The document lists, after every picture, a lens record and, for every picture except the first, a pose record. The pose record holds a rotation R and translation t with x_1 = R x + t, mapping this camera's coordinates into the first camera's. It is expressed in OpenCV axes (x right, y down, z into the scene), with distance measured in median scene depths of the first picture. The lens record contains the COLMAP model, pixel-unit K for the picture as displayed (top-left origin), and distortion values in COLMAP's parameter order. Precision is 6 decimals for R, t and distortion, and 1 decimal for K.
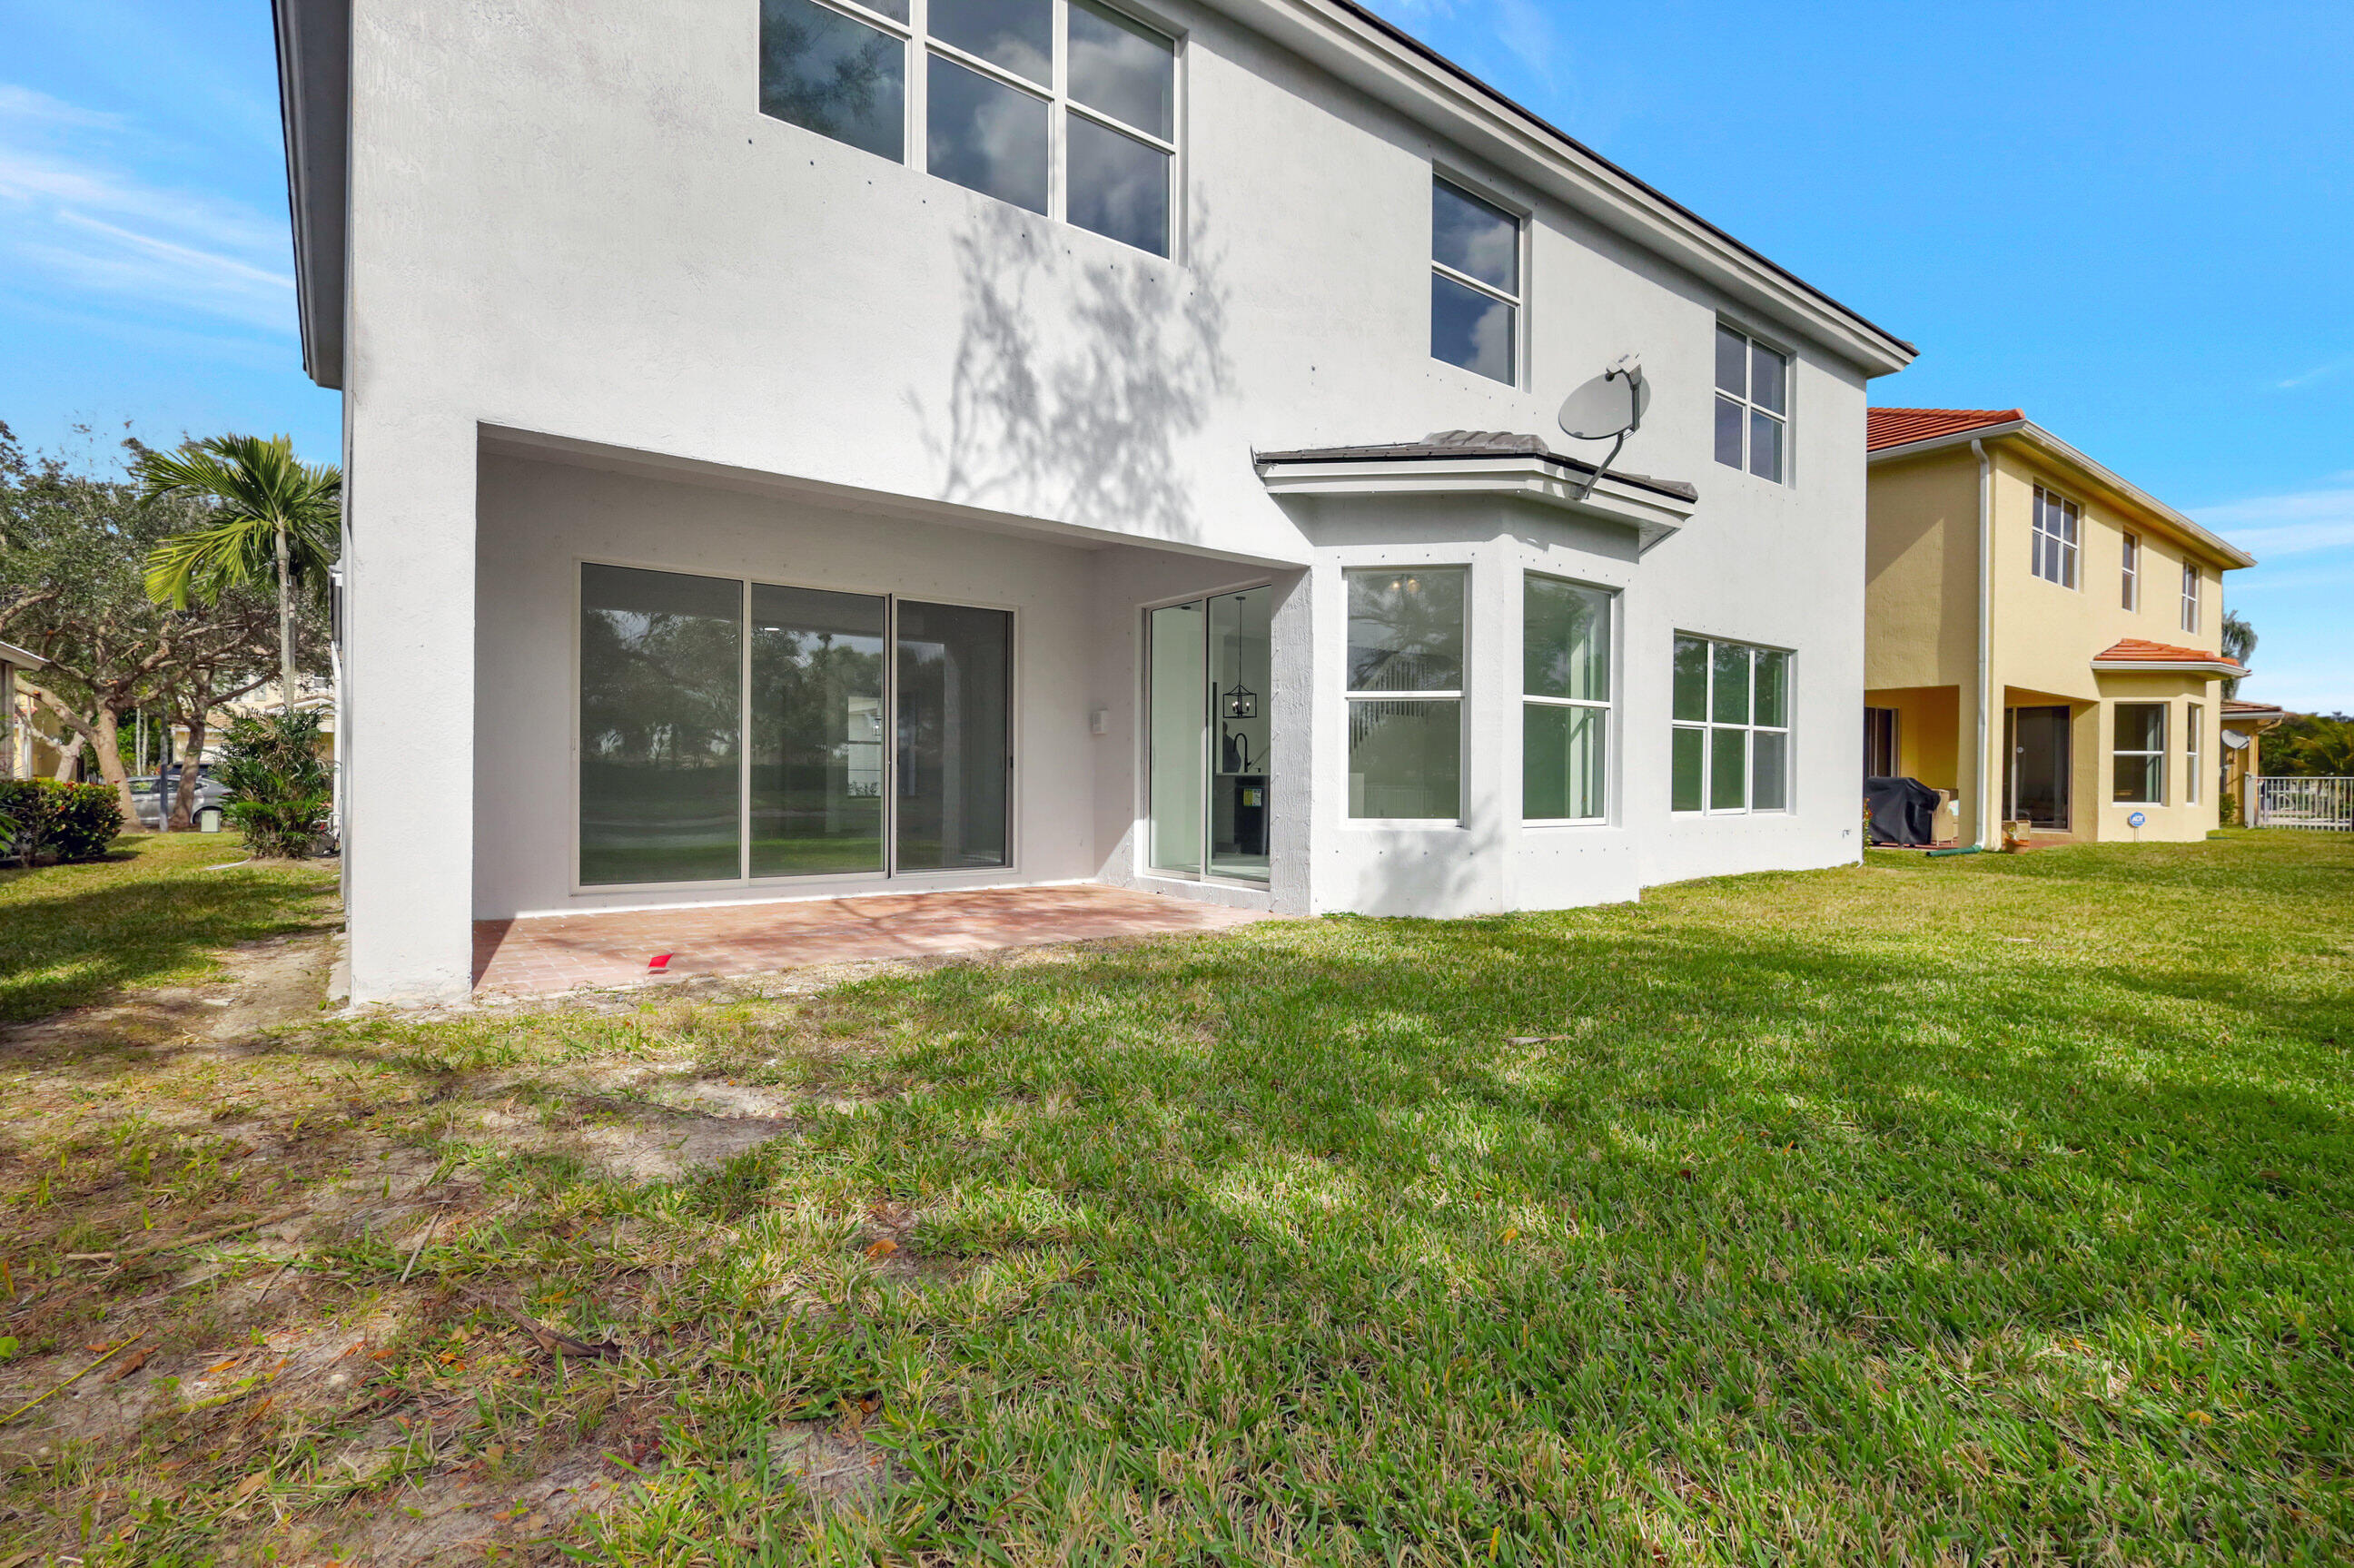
lens RADIAL K [[1083.8, 0, 1177.0], [0, 1083.8, 784.0], [0, 0, 1]] dist [0.001558, 0.001118]
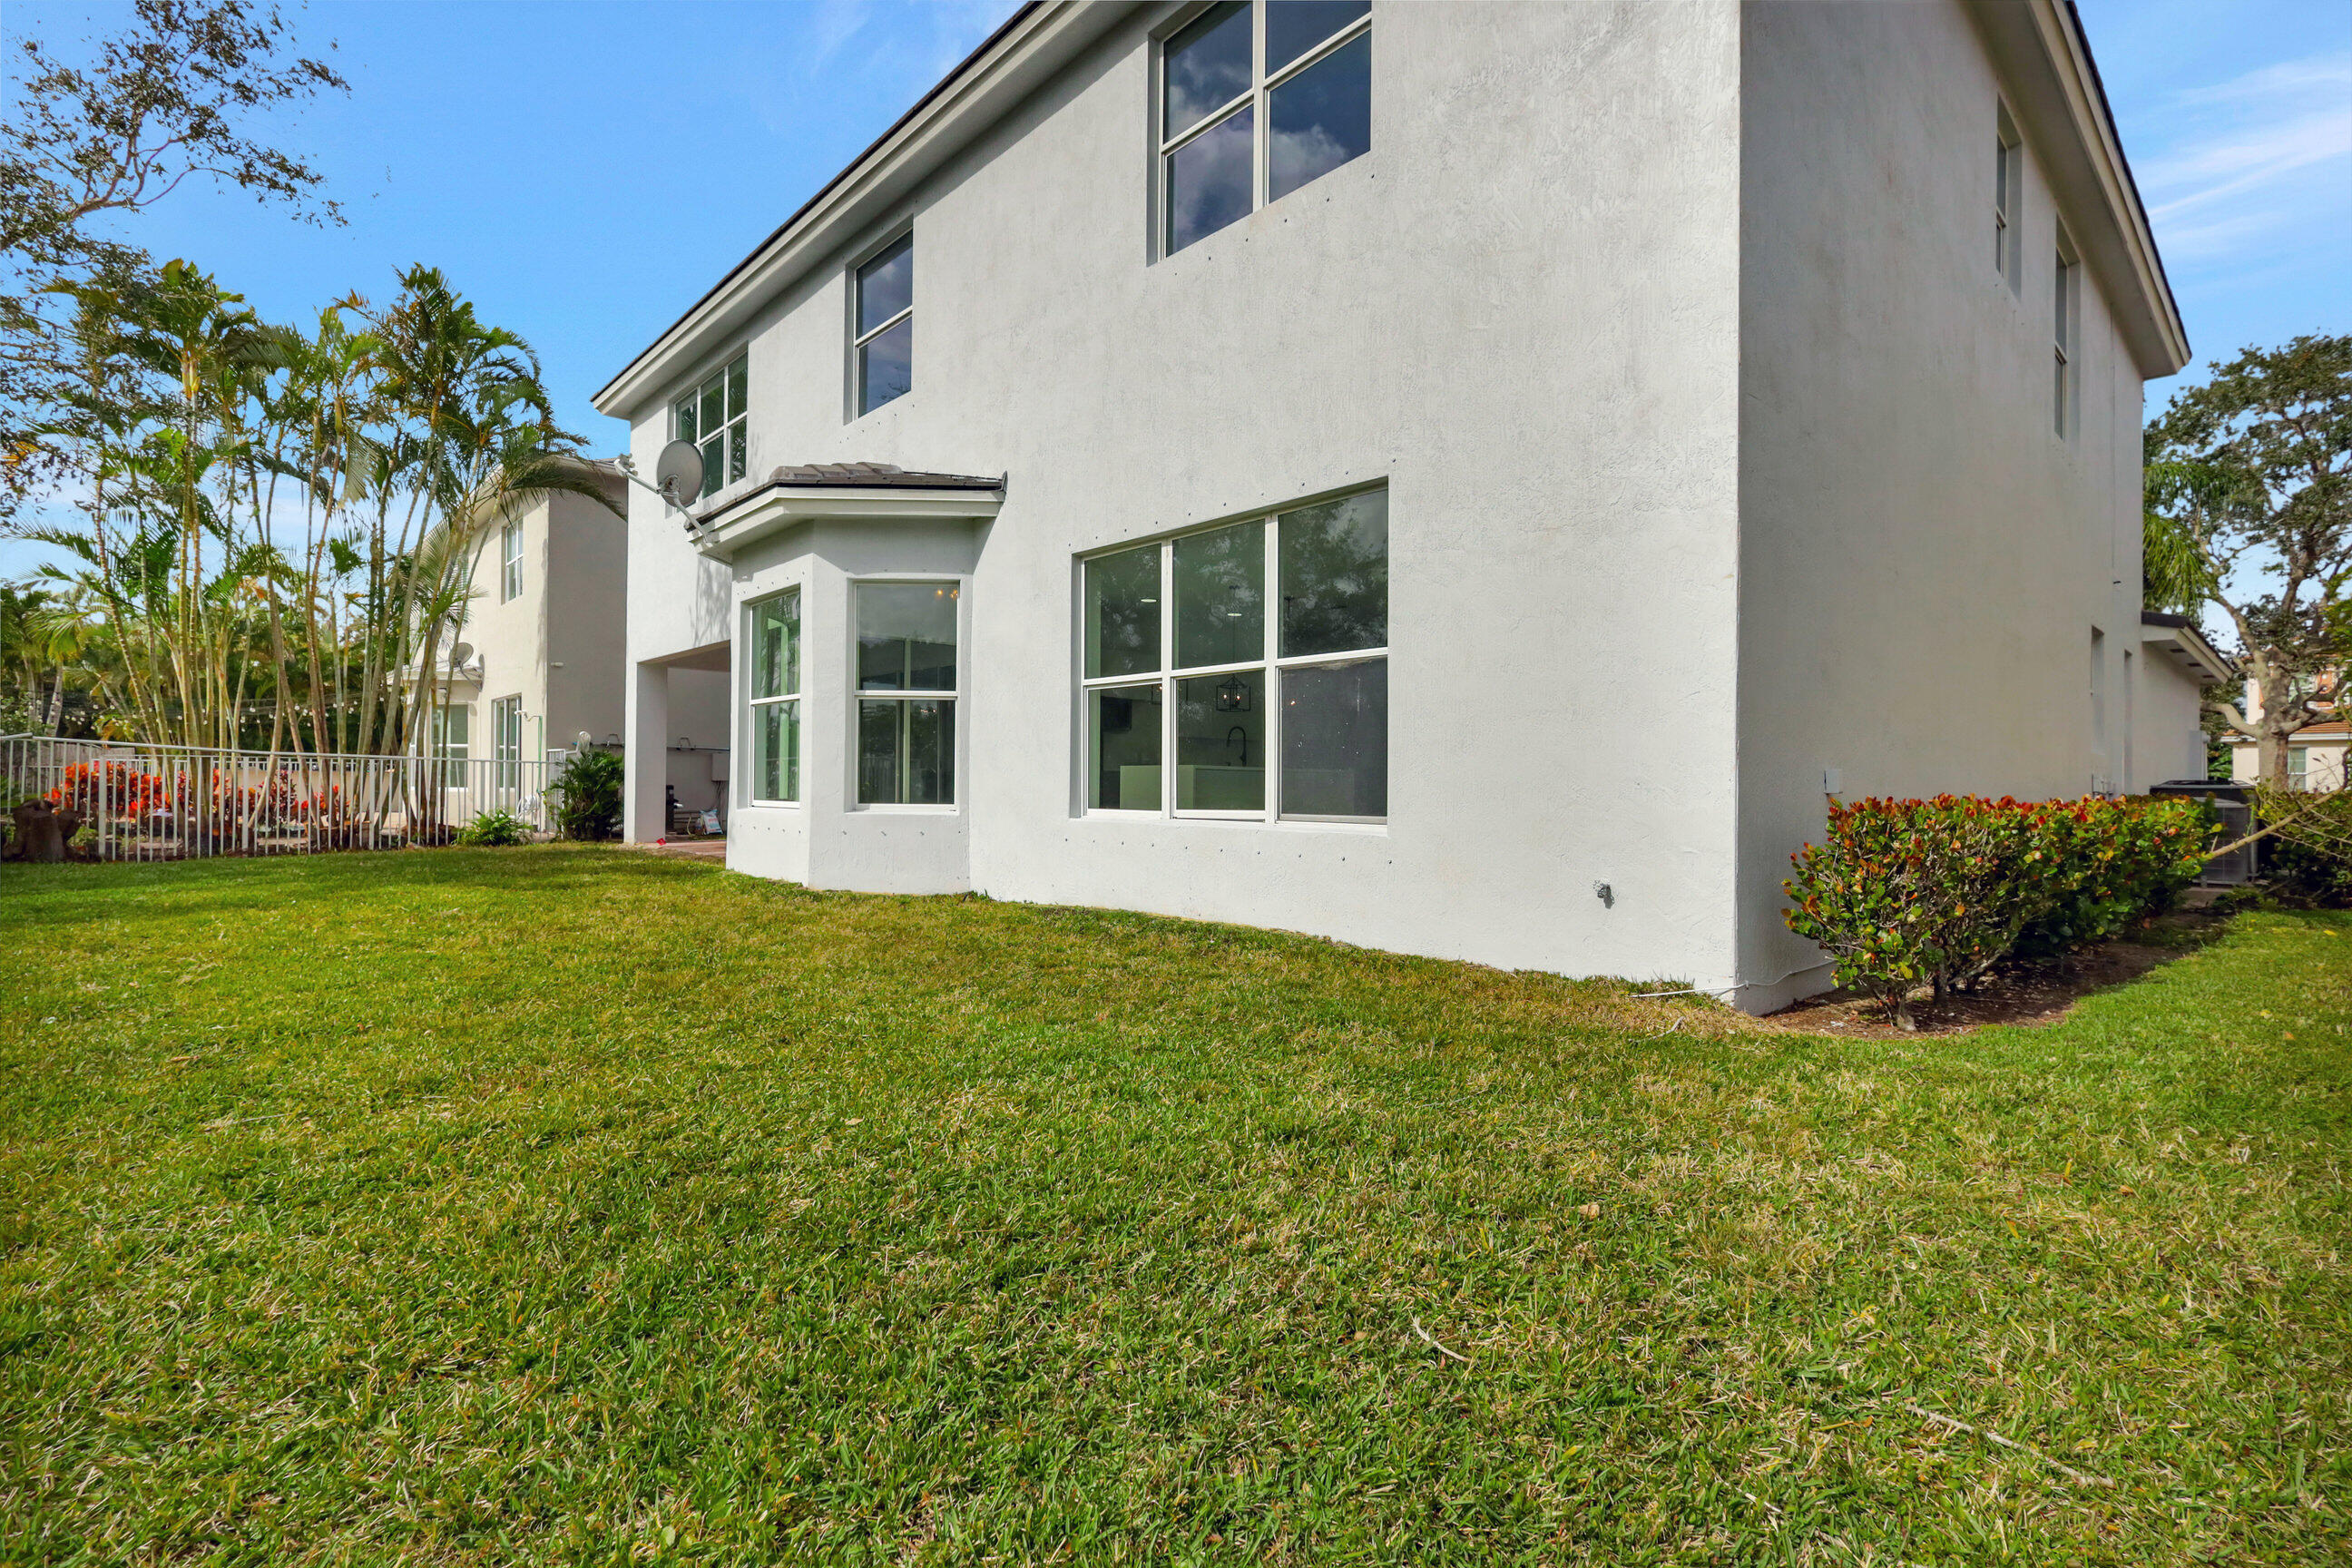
lens RADIAL K [[1083.0, 0, 1176.0], [0, 1083.0, 784.0], [0, 0, 1]] dist [0.001558, 0.001118]
pose [[0.093445, -0.003492, -0.995618, 1.690635], [-0.005235, 0.999978, -0.003998, 0.017802], [0.995611, 0.005586, 0.093425, 1.437583]]
